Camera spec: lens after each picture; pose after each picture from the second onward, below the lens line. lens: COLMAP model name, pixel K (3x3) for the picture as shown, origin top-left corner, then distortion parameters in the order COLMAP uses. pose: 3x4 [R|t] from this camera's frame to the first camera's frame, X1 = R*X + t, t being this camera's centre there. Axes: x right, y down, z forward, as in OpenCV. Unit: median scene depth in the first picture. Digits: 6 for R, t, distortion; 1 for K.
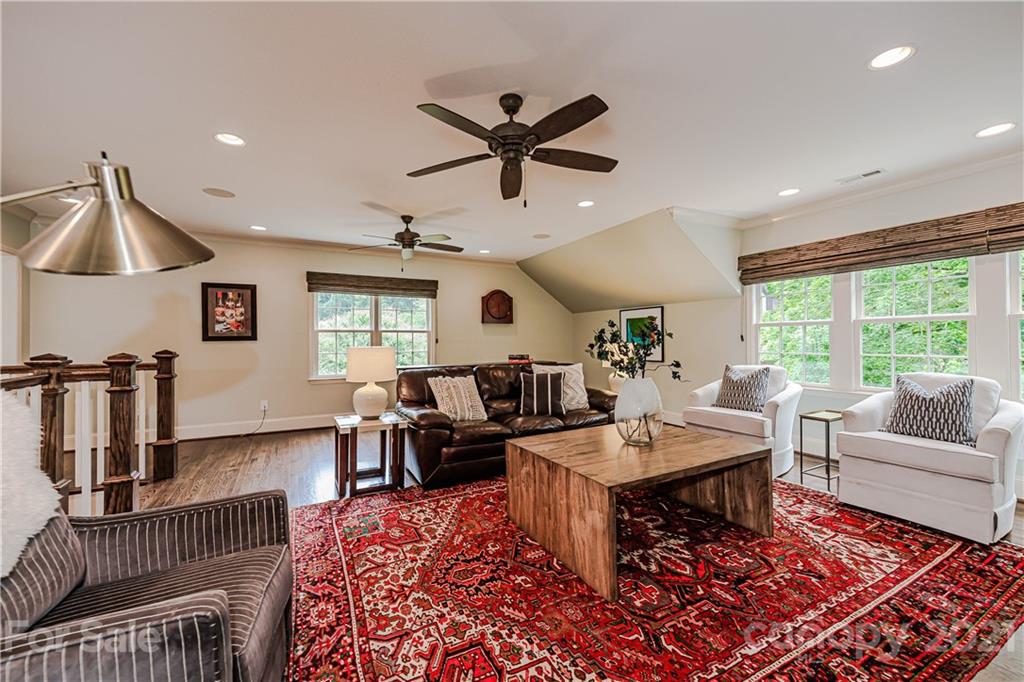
lens RADIAL K [[405.2, 0, 517.0], [0, 405.2, 339.0], [0, 0, 1]] dist [0.009616, -0.000907]
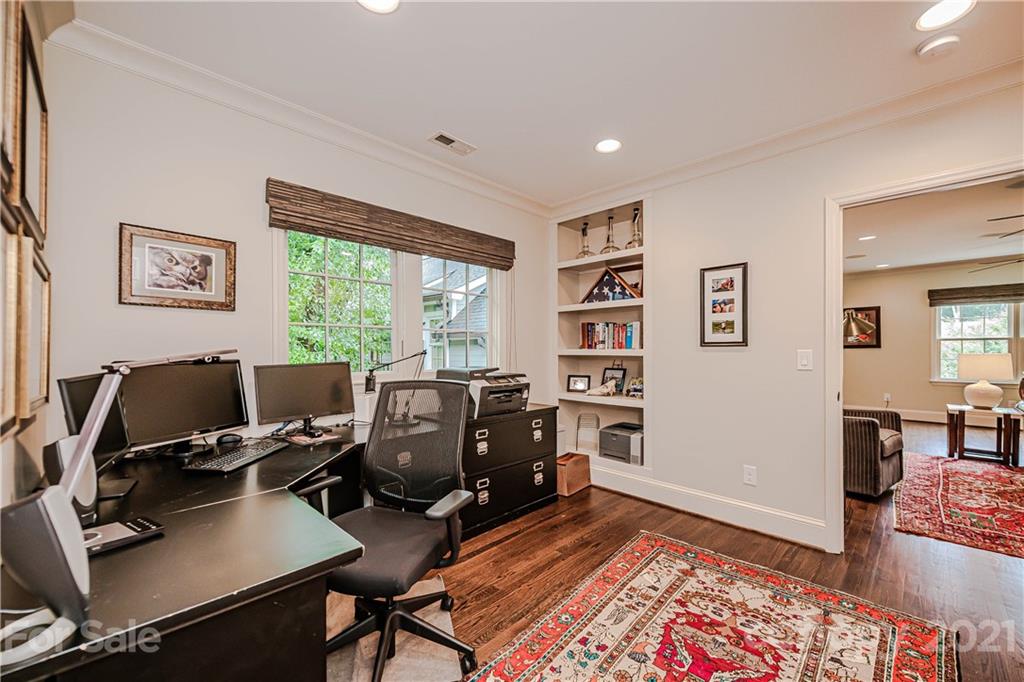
lens RADIAL K [[405.2, 0, 521.0], [0, 405.2, 345.4], [0, 0, 1]] dist [0.009616, -0.000907]
pose [[0.277628, -0.006737, -0.960665, 0.388735], [0.001953, 0.999977, -0.006449, 0.001917], [0.960687, -0.000085, 0.277635, -0.617105]]
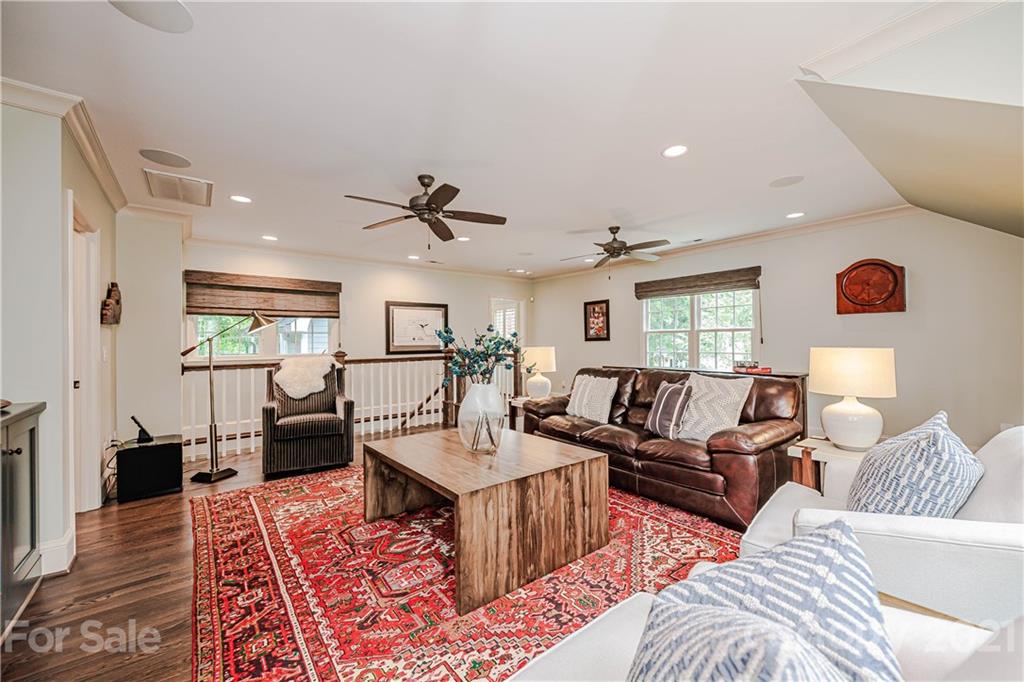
lens RADIAL K [[405.2, 0, 512.7], [0, 405.2, 341.6], [0, 0, 1]] dist [0.009616, -0.000907]
pose [[0.175072, 0.002557, -0.984552, 0.775127], [0.011432, 0.999924, 0.004629, -0.004068], [0.984489, -0.012065, 0.175030, 0.555317]]
